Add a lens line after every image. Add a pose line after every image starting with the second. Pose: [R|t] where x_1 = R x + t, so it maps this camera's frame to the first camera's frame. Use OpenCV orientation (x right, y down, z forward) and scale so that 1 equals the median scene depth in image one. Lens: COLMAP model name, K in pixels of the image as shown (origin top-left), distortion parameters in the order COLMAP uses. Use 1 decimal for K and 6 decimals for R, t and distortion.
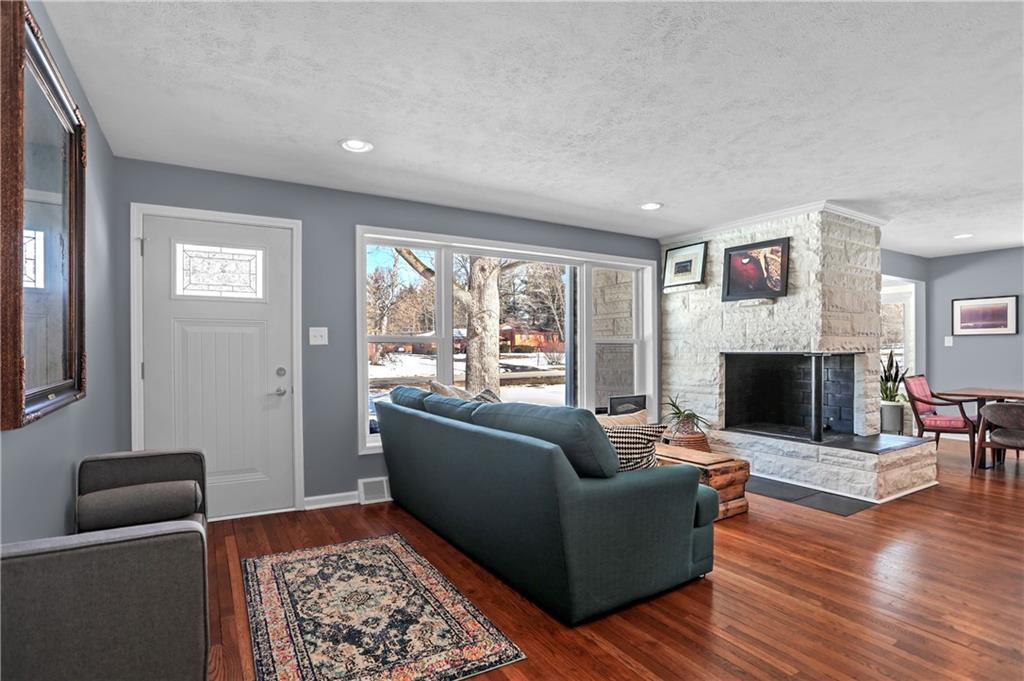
lens RADIAL K [[522.2, 0, 512.2], [0, 522.2, 344.9], [0, 0, 1]] dist [-0.014284, 0.009533]
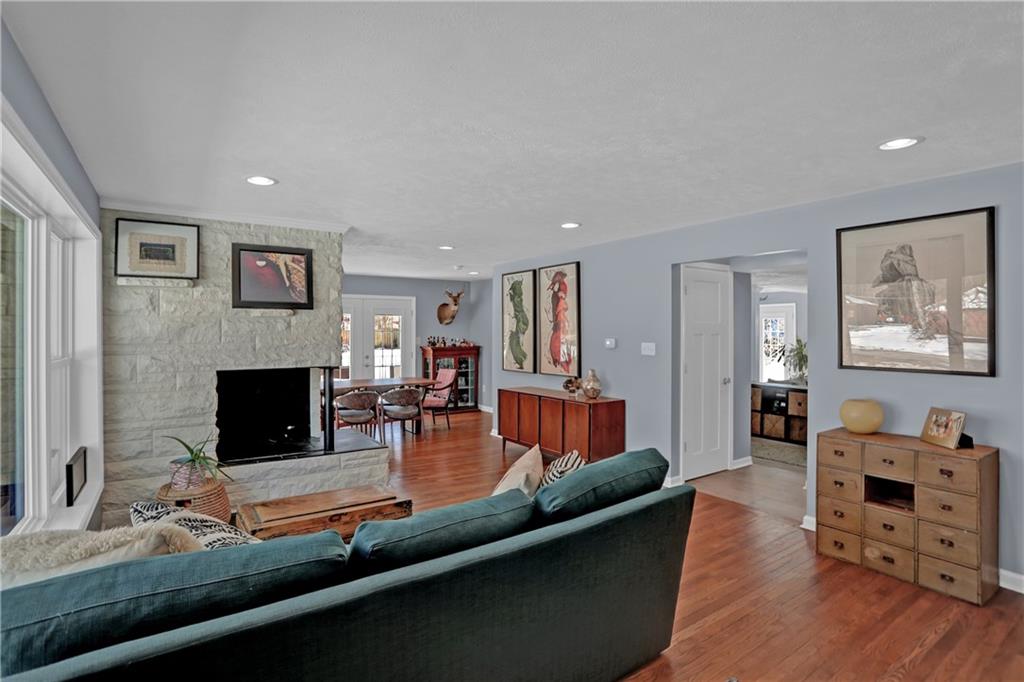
lens RADIAL K [[522.2, 0, 511.2], [0, 522.2, 339.8], [0, 0, 1]] dist [-0.014284, 0.009533]
pose [[-0.021959, -0.000269, 0.999759, -0.434747], [-0.001488, 0.999999, 0.000237, -0.035820], [-0.999758, -0.001482, -0.021959, 0.612540]]
